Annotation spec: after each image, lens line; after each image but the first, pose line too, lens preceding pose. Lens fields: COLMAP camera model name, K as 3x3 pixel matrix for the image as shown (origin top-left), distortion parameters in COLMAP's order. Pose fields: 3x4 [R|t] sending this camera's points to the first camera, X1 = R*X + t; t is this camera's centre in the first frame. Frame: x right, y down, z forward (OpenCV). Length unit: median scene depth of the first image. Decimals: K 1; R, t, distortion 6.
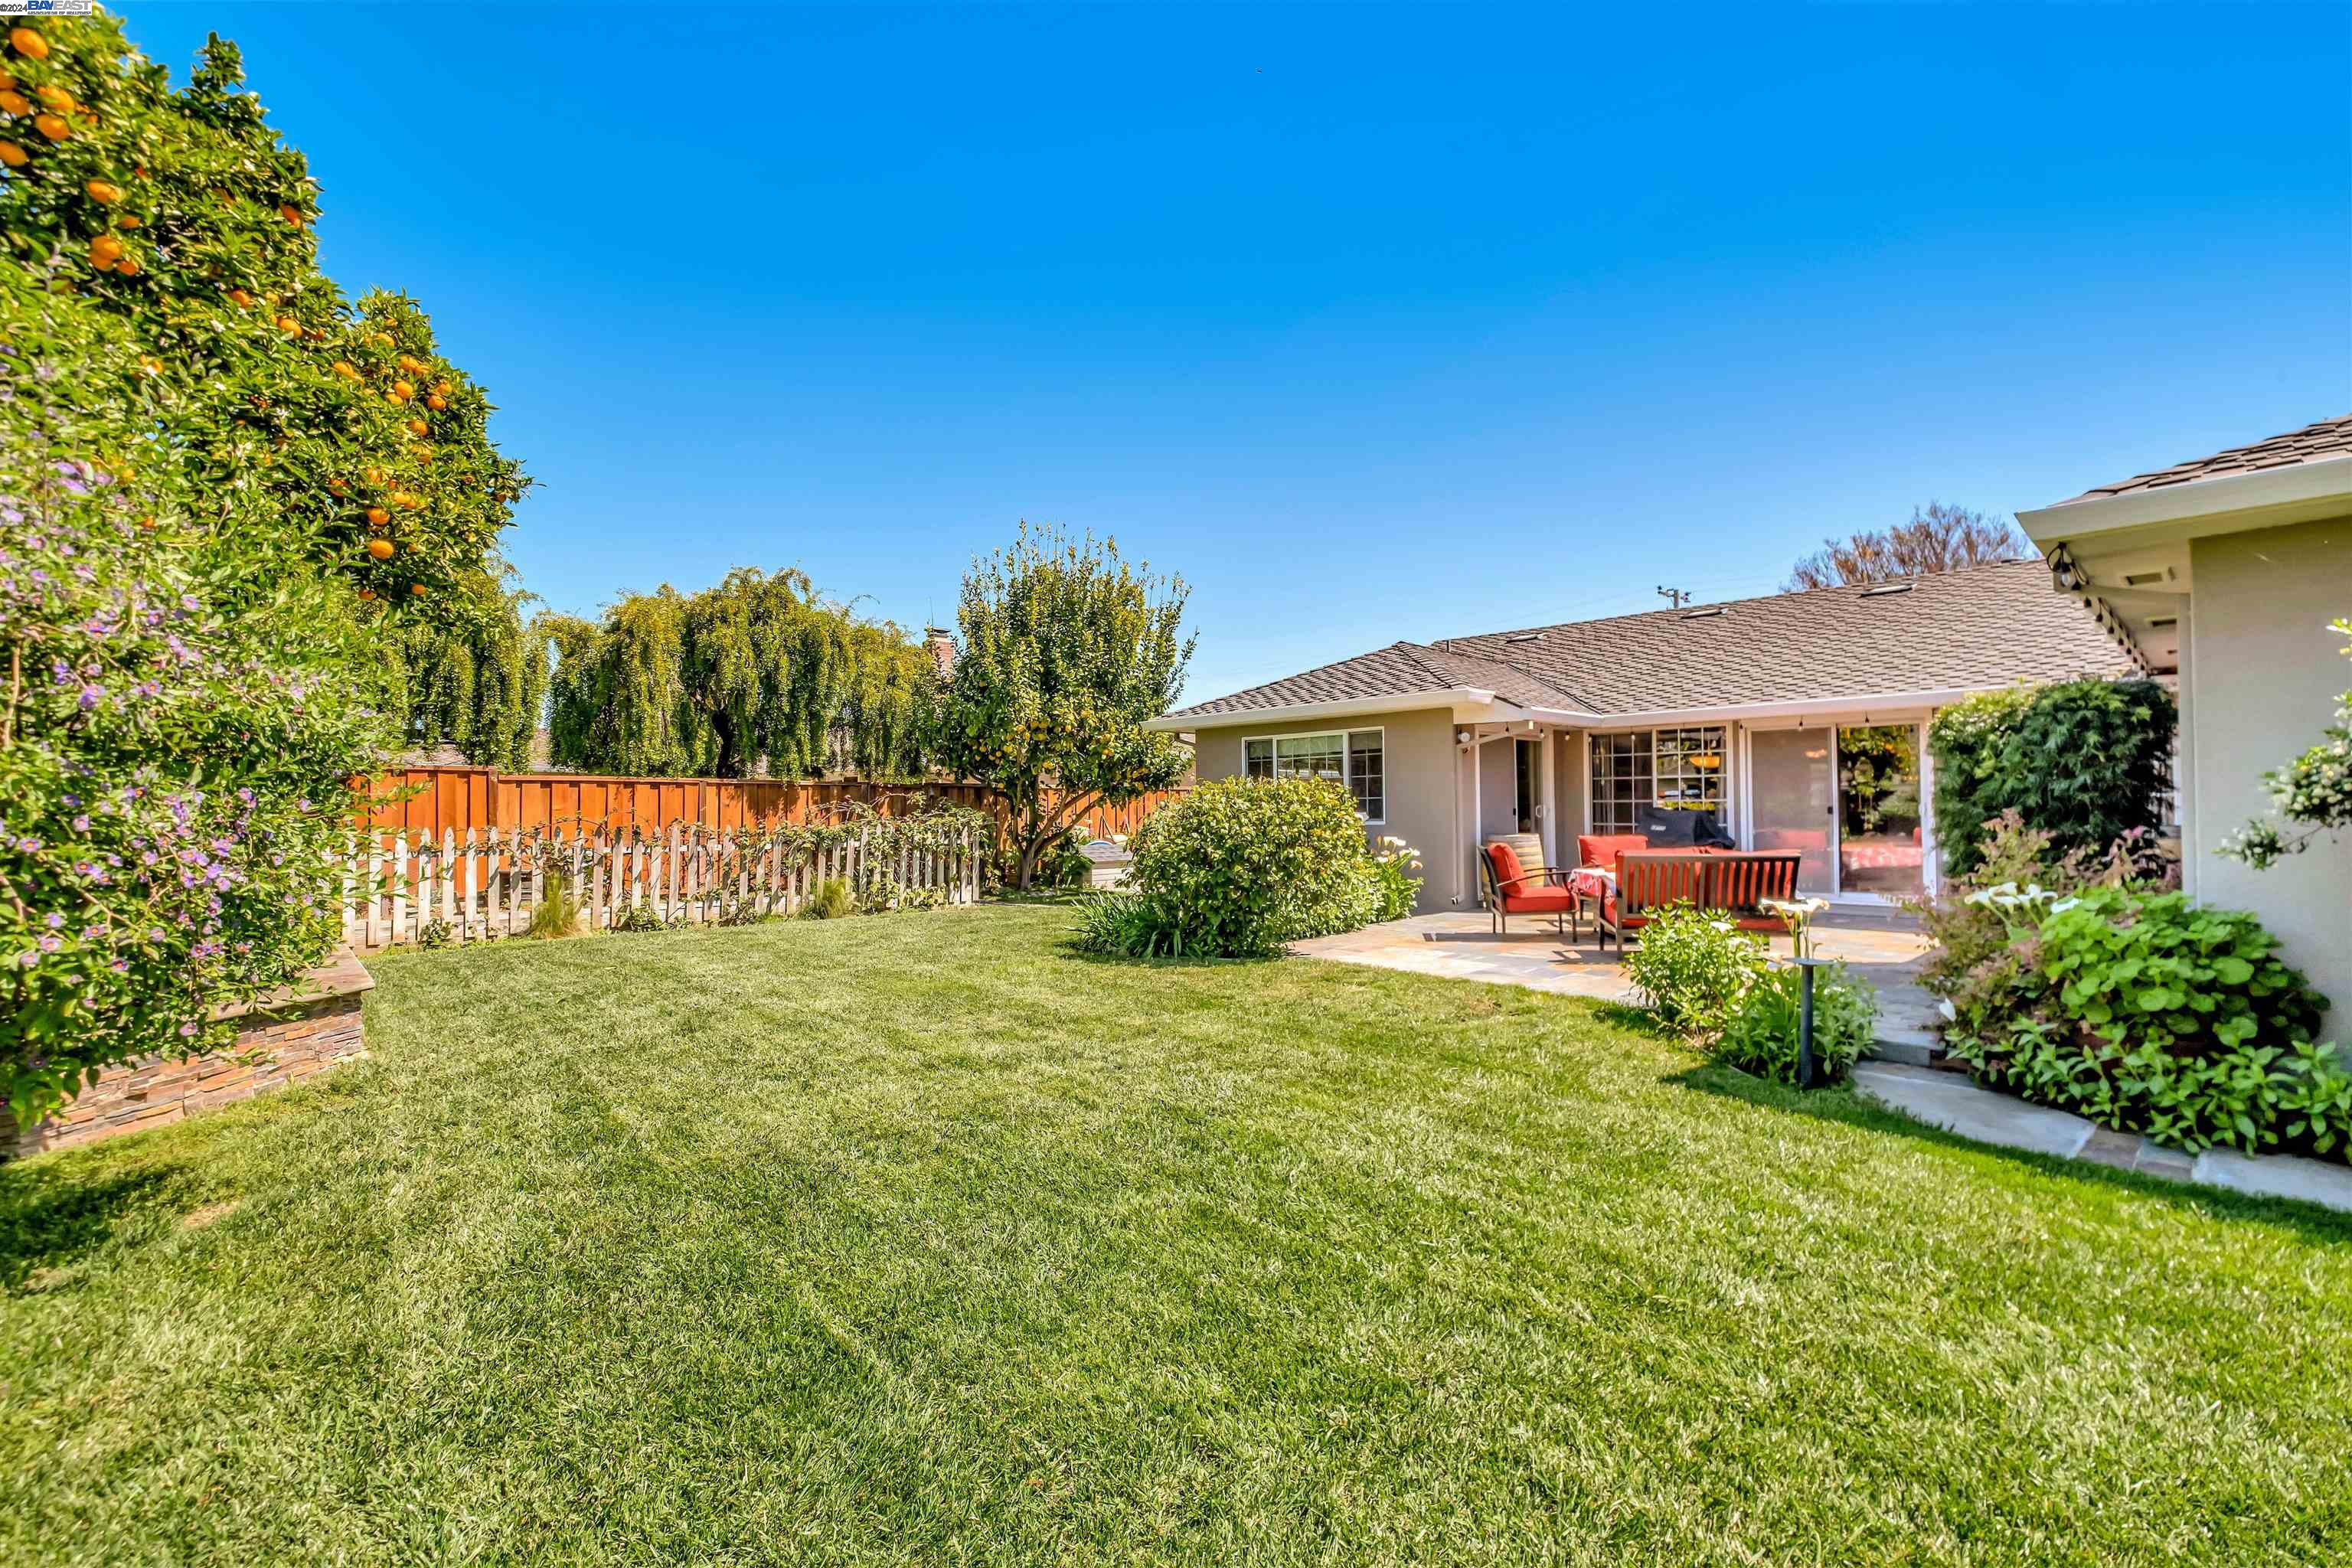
lens RADIAL K [[1090.3, 0, 1174.8], [0, 1090.3, 797.0], [0, 0, 1]] dist [0.010787, -0.007902]
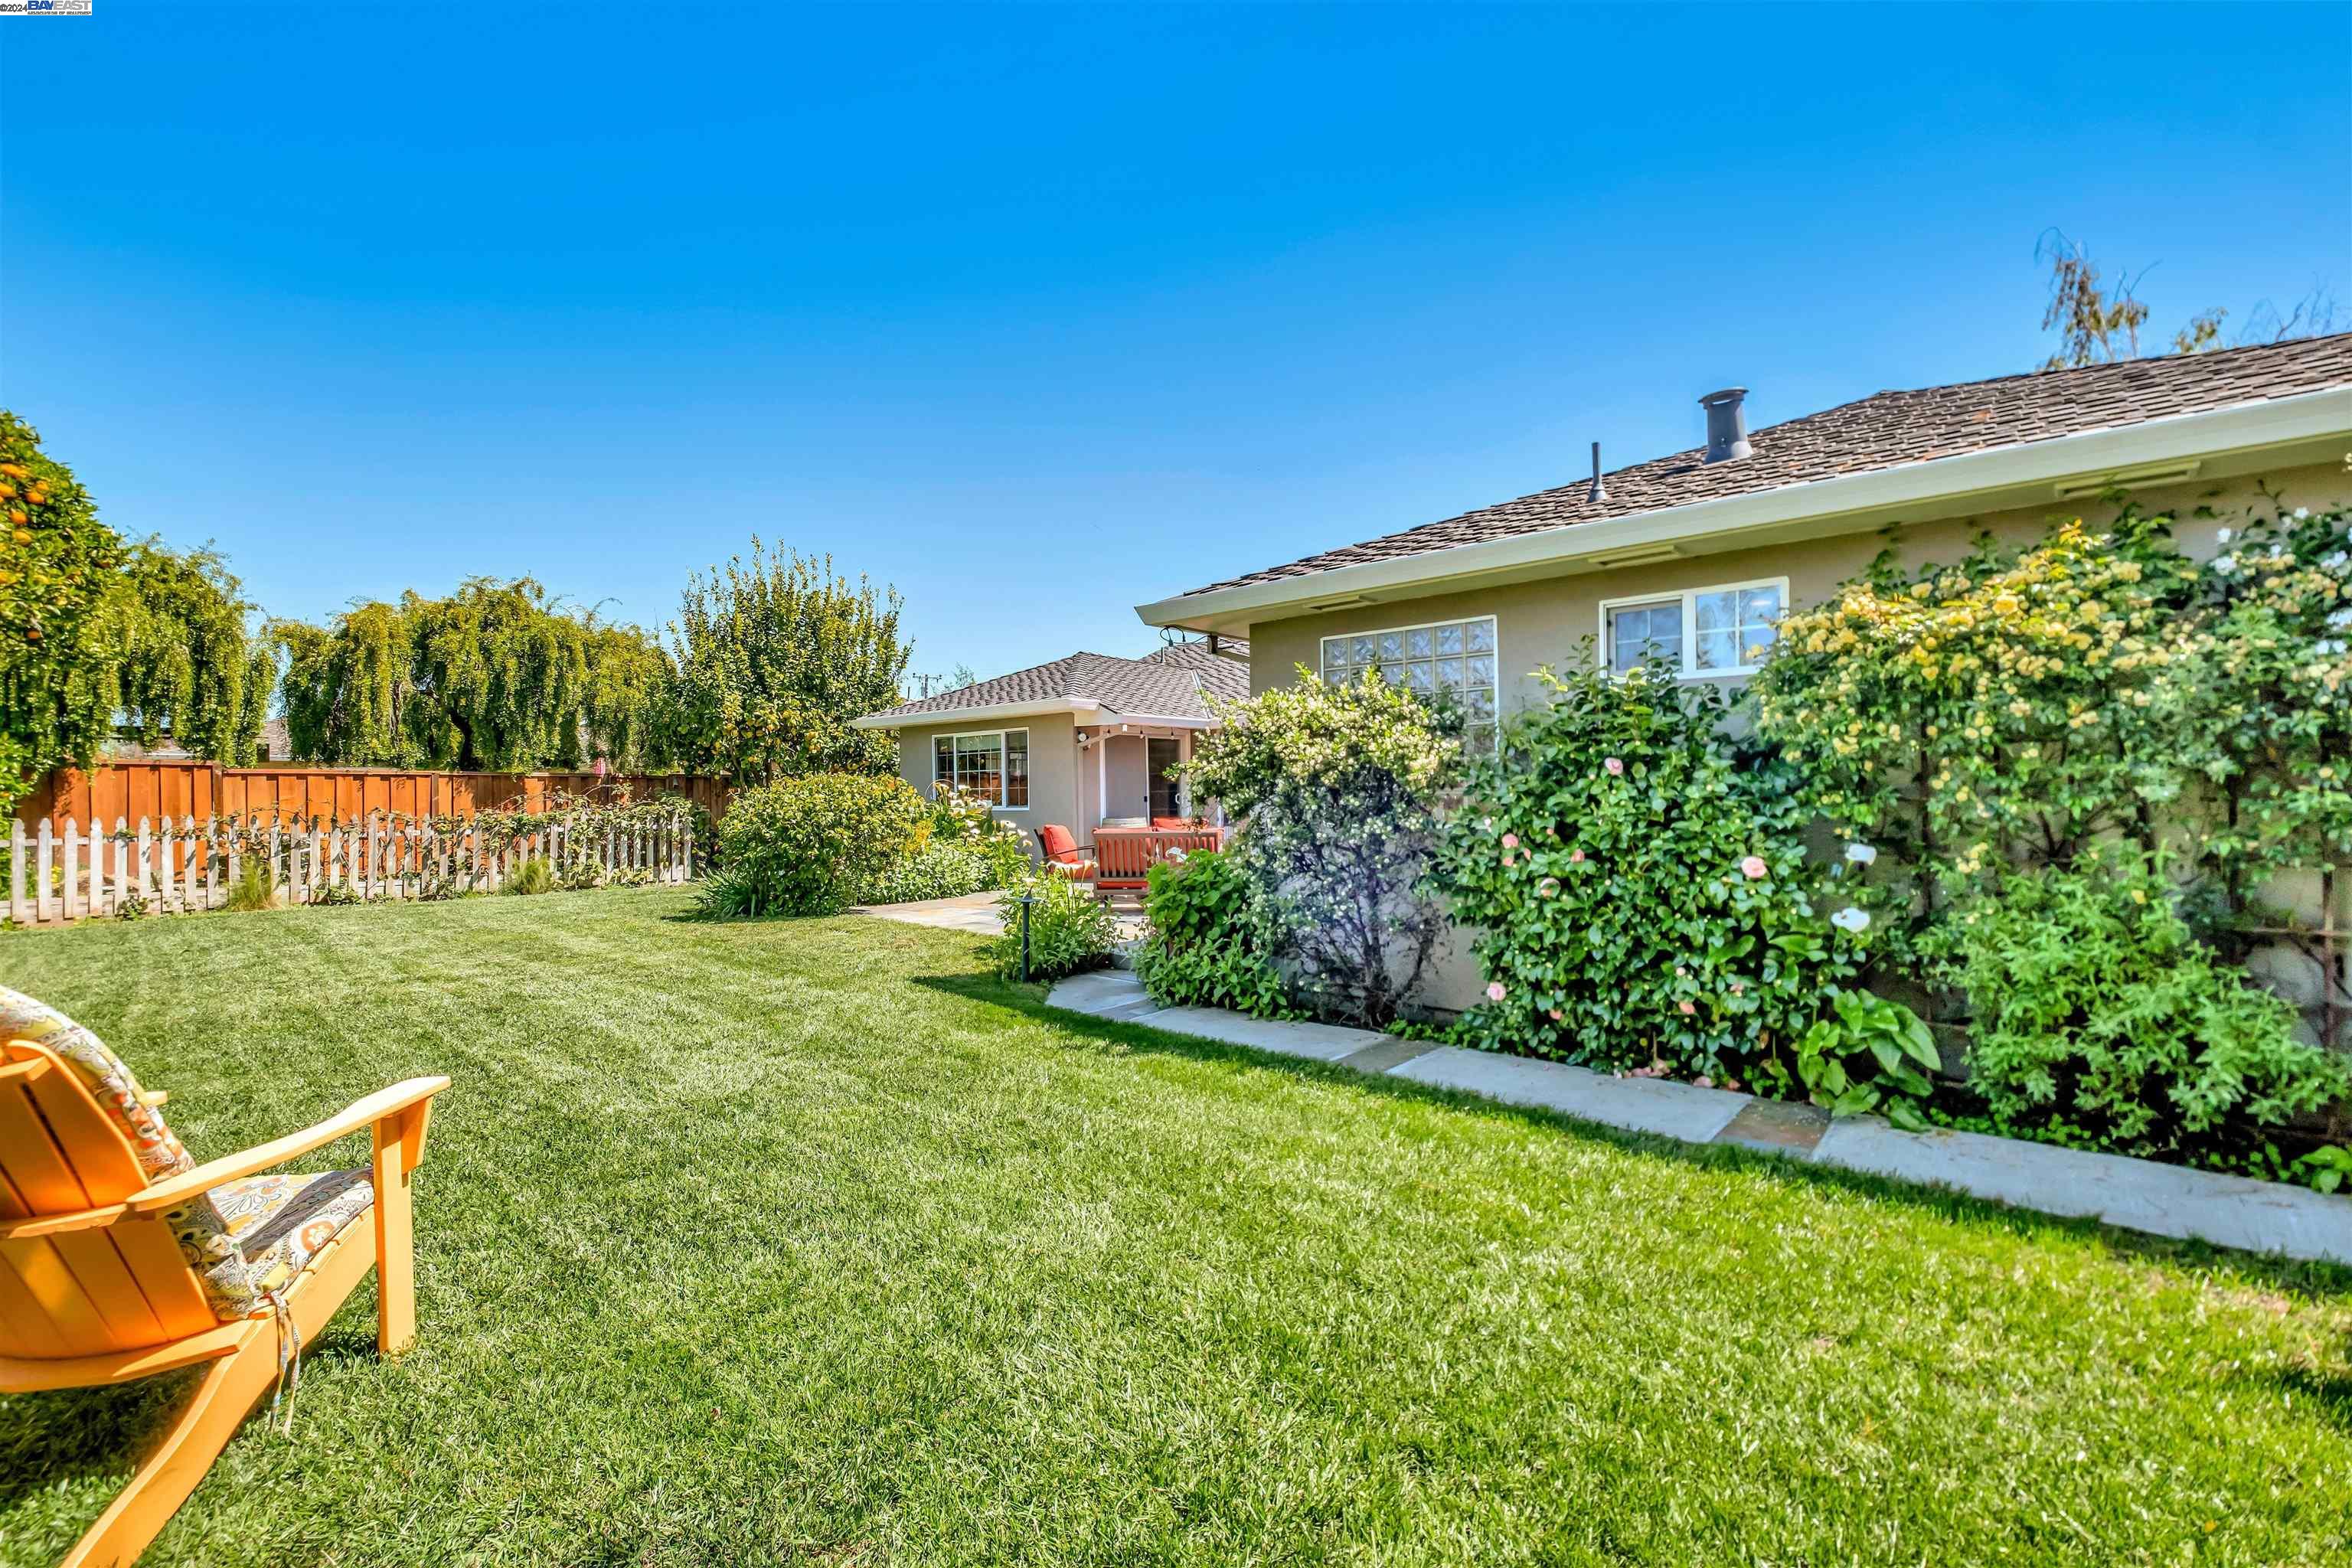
lens RADIAL K [[1090.3, 0, 1193.3], [0, 1090.3, 799.1], [0, 0, 1]] dist [0.010787, -0.007902]
pose [[0.994958, -0.003017, 0.100242, 0.244763], [0.001525, 0.999887, 0.014954, -0.004354], [-0.100276, -0.014725, 0.994851, -0.194010]]
